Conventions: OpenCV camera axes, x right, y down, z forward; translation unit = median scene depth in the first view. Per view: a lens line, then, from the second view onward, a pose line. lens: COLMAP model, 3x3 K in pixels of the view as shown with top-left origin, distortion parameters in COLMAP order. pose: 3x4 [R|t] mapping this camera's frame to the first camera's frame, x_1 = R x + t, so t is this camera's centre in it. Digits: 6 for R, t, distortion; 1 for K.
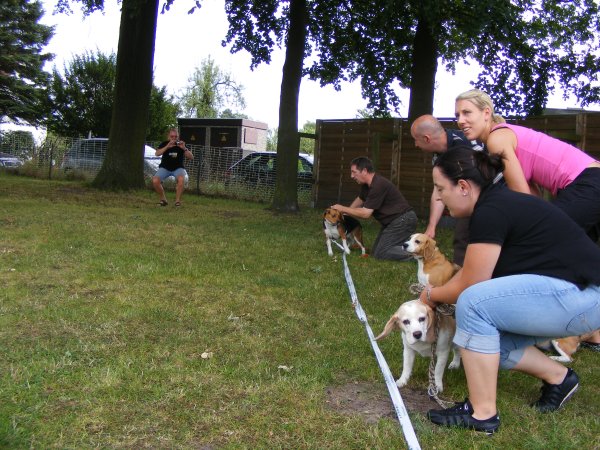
lens RADIAL K [[611.8, 0, 291.0], [0, 611.8, 226.0], [0, 0, 1]] dist [-0.109713, 0.028425]
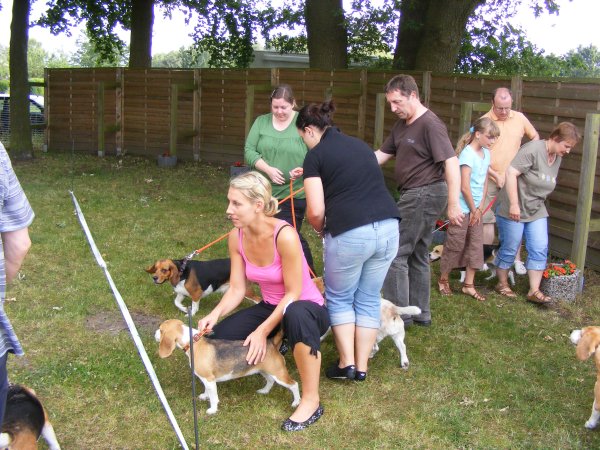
lens RADIAL K [[611.8, 0, 291.0], [0, 611.8, 226.0], [0, 0, 1]] dist [-0.109713, 0.028425]
pose [[0.905159, -0.069509, 0.419352, -0.031002], [0.005304, 0.988310, 0.152369, -0.066817], [-0.425041, -0.135694, 0.894946, -0.197548]]
